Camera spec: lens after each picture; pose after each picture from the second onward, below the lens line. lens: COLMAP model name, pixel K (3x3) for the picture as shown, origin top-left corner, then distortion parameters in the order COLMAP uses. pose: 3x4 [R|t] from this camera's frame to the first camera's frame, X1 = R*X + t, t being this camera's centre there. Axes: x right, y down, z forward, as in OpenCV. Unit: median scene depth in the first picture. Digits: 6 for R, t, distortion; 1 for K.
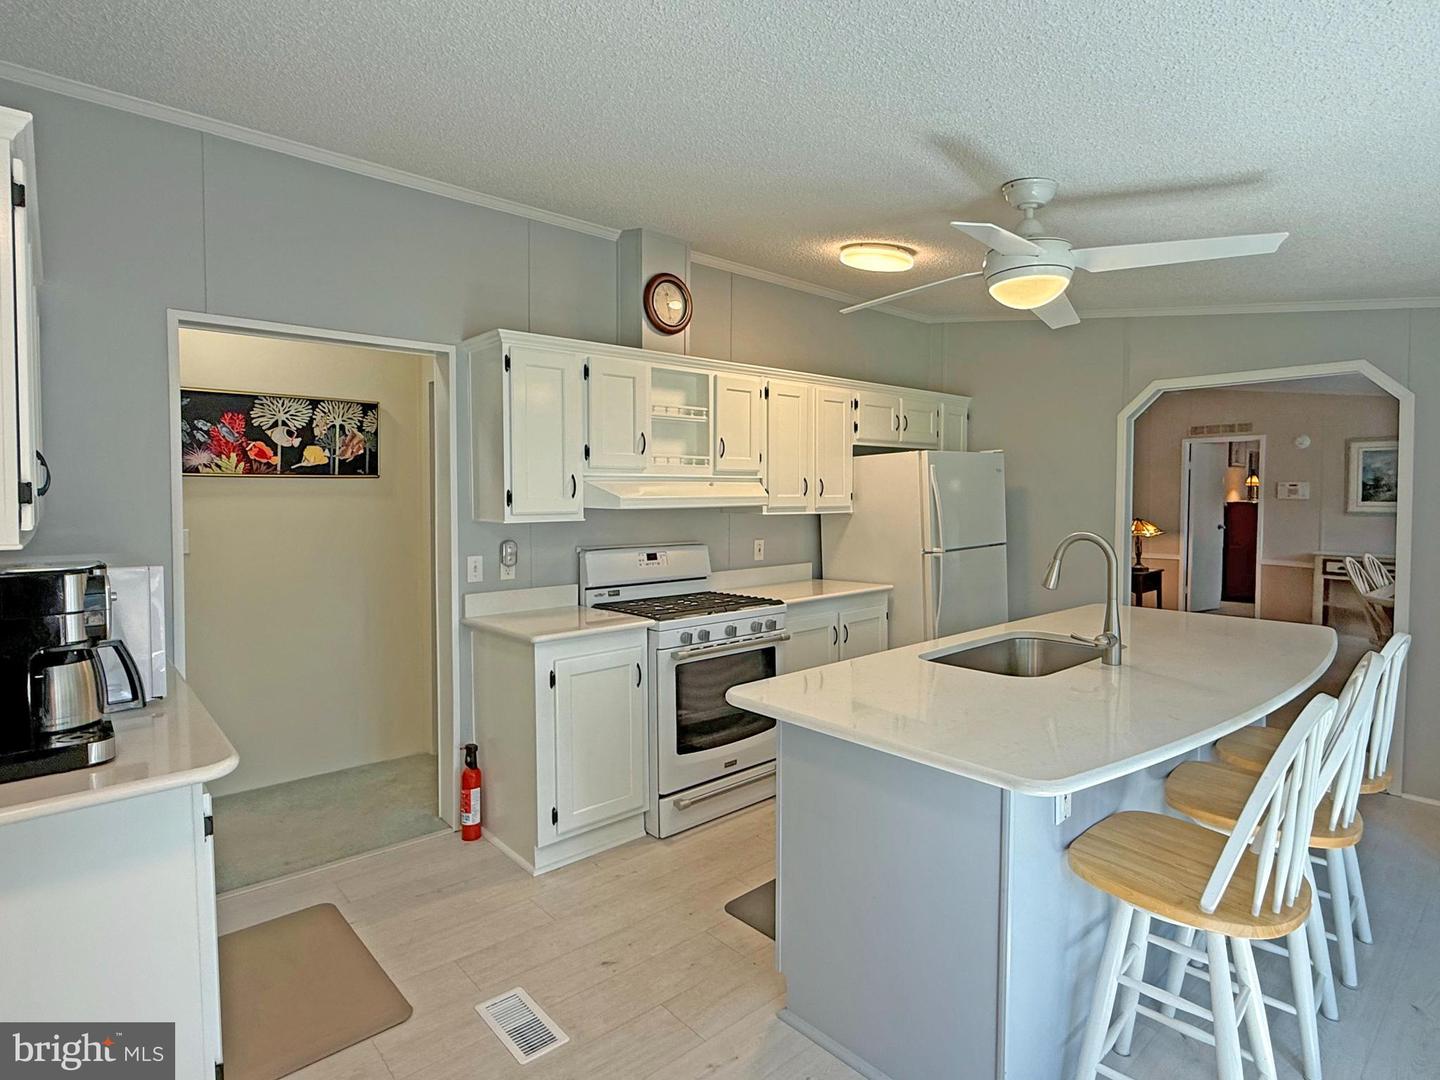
lens RADIAL K [[749.3, 0, 729.1], [0, 749.3, 528.3], [0, 0, 1]] dist [-0.001375, 0.000642]
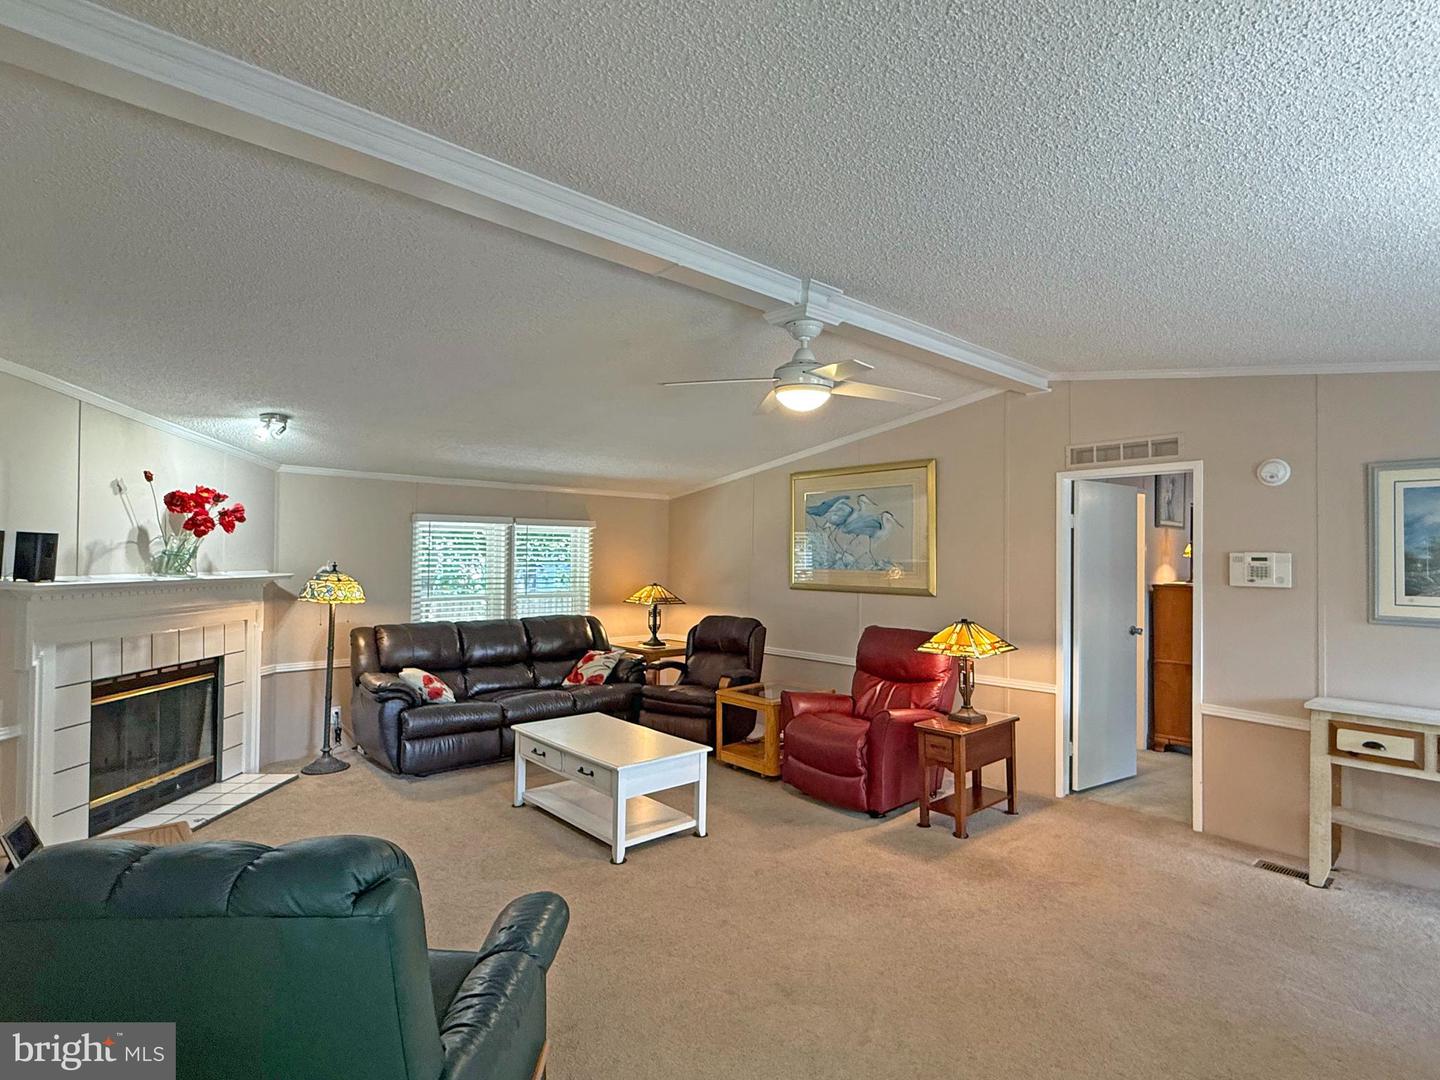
lens RADIAL K [[749.3, 0, 712.3], [0, 749.3, 545.8], [0, 0, 1]] dist [-0.001375, 0.000642]
pose [[0.999856, 0.010938, 0.013006, 0.386395], [-0.010120, 0.998063, -0.061384, -0.032526], [-0.013653, 0.061243, 0.998030, 0.511702]]
